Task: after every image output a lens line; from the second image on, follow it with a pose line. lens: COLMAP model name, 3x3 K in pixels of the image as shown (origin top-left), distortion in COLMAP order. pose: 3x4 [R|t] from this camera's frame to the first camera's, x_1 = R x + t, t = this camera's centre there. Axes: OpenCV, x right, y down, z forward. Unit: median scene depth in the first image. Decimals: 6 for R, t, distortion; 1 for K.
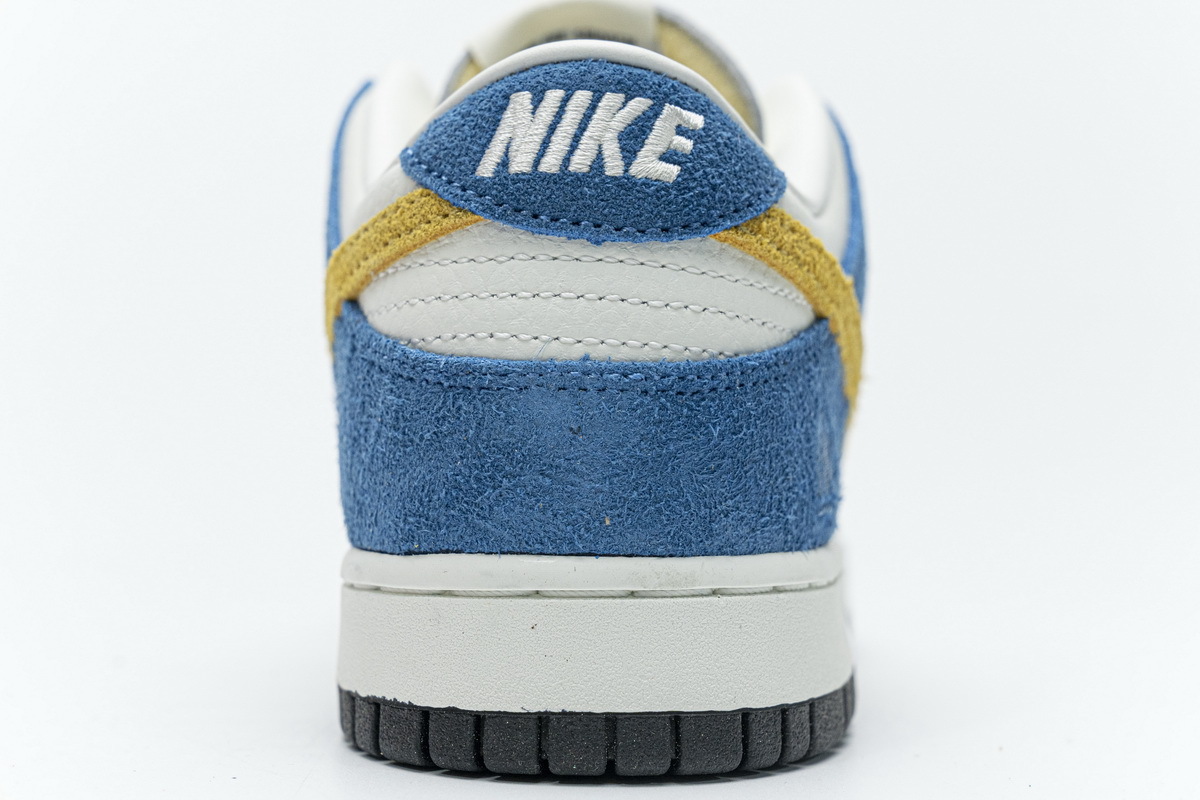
lens RADIAL K [[2331.7, 0, 600.0], [0, 2331.7, 400.0], [0, 0, 1]] dist [0.010490, -0.046820]
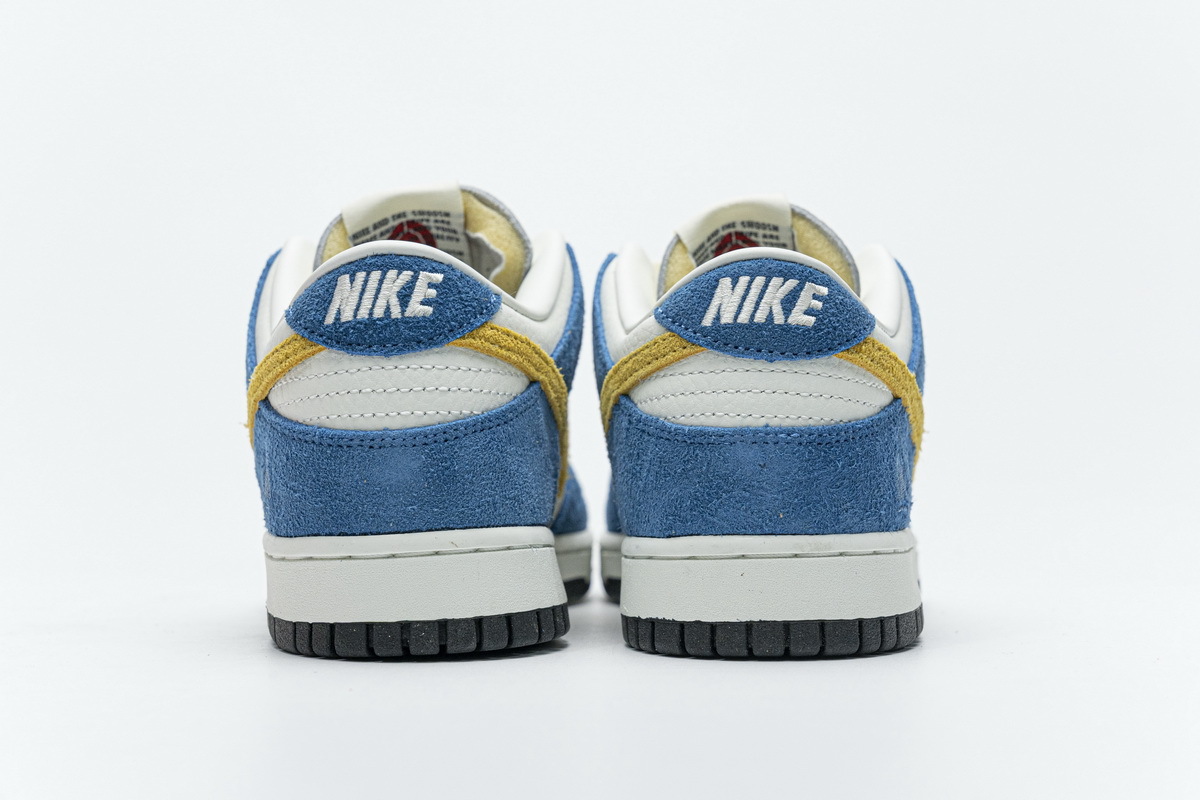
lens RADIAL K [[2331.7, 0, 600.0], [0, 2331.7, 400.0], [0, 0, 1]] dist [0.010490, -0.046820]
pose [[0.999103, -0.024595, -0.034484, -0.070926], [0.023901, 0.999506, -0.020393, -0.003994], [0.034969, 0.019551, 0.999197, -0.794616]]
